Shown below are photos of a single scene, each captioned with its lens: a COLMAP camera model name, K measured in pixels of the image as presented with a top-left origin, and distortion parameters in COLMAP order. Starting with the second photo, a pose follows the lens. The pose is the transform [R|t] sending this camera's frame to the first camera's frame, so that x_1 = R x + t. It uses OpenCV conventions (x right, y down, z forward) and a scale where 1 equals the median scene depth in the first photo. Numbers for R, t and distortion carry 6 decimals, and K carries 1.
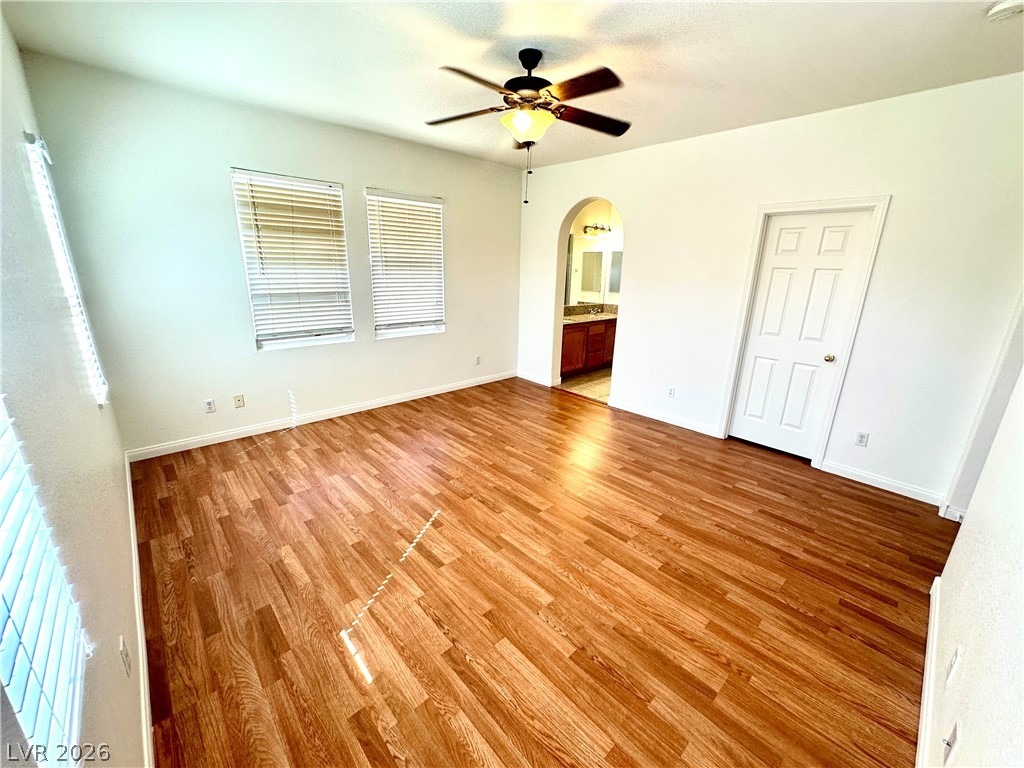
lens RADIAL K [[408.4, 0, 512.1], [0, 408.4, 385.1], [0, 0, 1]] dist [-0.004213, -0.000146]
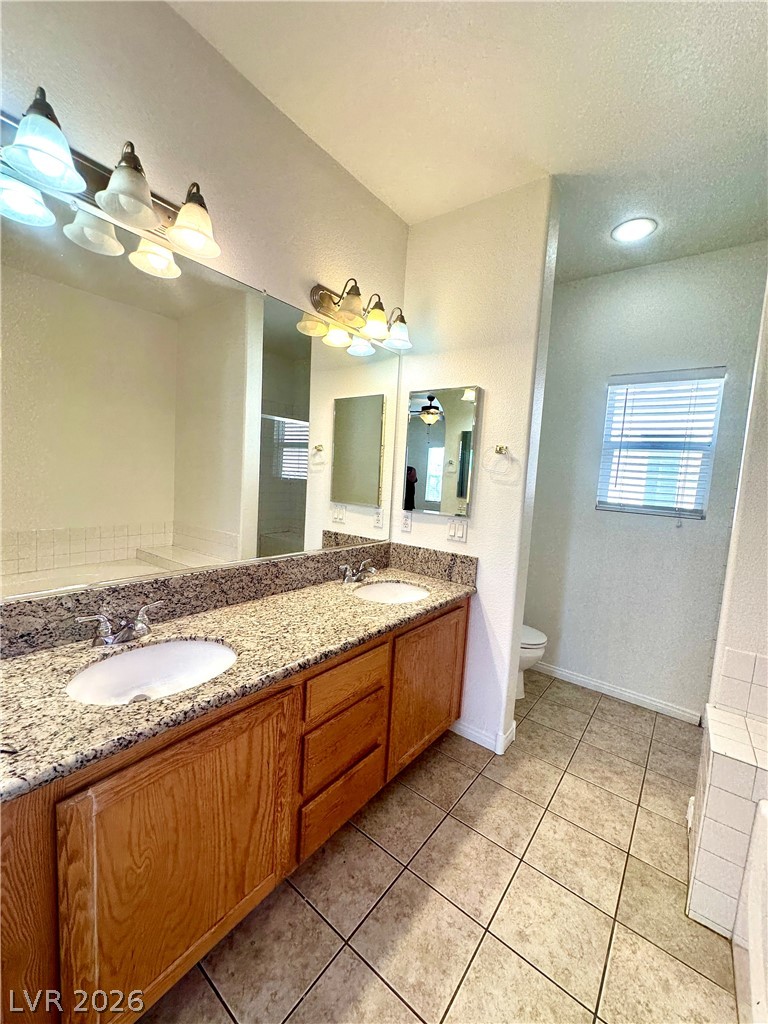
lens RADIAL K [[408.4, 0, 381.7], [0, 408.4, 514.4], [0, 0, 1]] dist [-0.004213, -0.000146]
pose [[0.985698, 0.023001, 0.166944, 0.164651], [0.007696, 0.983465, -0.180937, -0.163682], [-0.168345, 0.179634, 0.969222, 0.686453]]
